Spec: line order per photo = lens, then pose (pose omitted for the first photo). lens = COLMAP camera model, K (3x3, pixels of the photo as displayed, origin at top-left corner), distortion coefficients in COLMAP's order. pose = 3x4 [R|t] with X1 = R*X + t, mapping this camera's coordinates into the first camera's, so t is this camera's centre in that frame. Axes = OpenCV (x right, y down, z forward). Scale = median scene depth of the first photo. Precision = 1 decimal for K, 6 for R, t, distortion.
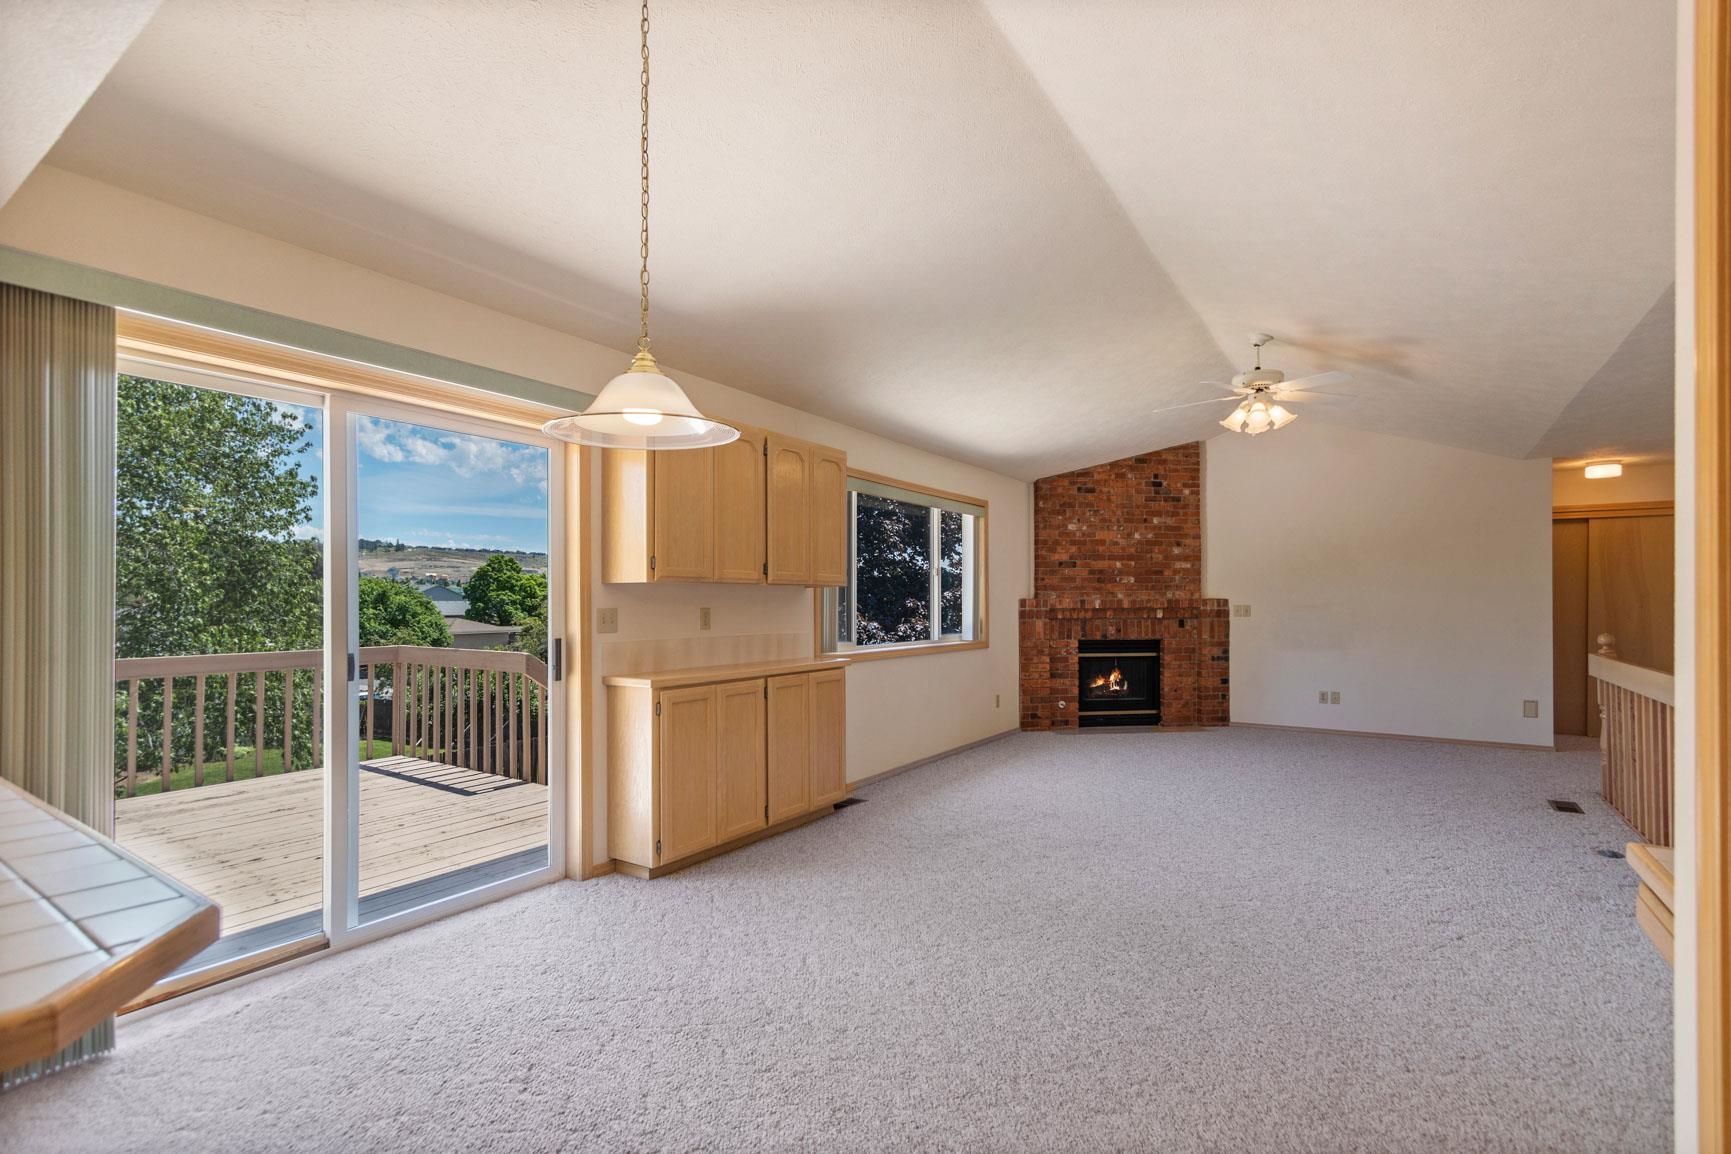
lens RADIAL K [[798.6, 0, 852.8], [0, 798.6, 598.6], [0, 0, 1]] dist [0.009046, -0.004320]
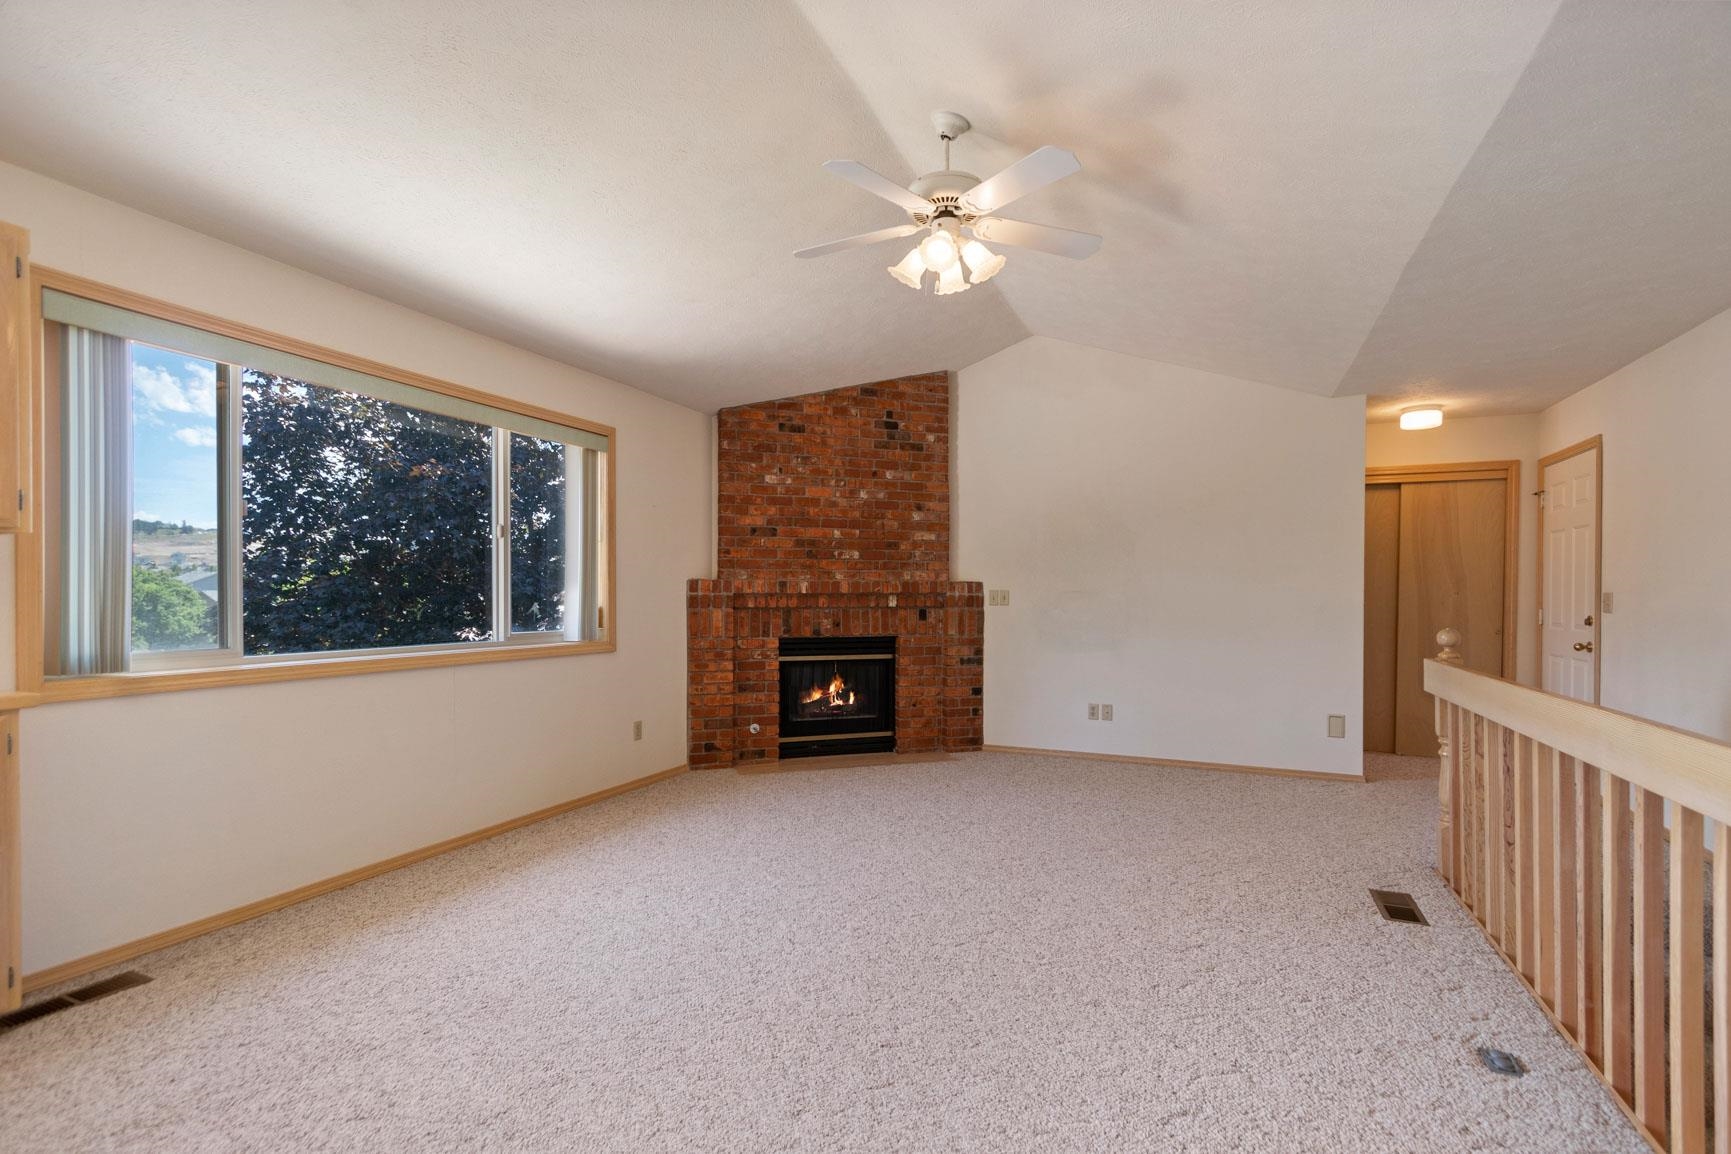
lens RADIAL K [[798.6, 0, 854.4], [0, 798.6, 602.3], [0, 0, 1]] dist [0.009046, -0.004320]
pose [[0.984447, 0.002164, 0.175667, 0.224088], [-0.004700, 0.999891, 0.014021, 0.009846], [-0.175617, -0.014629, 0.984350, 0.287092]]
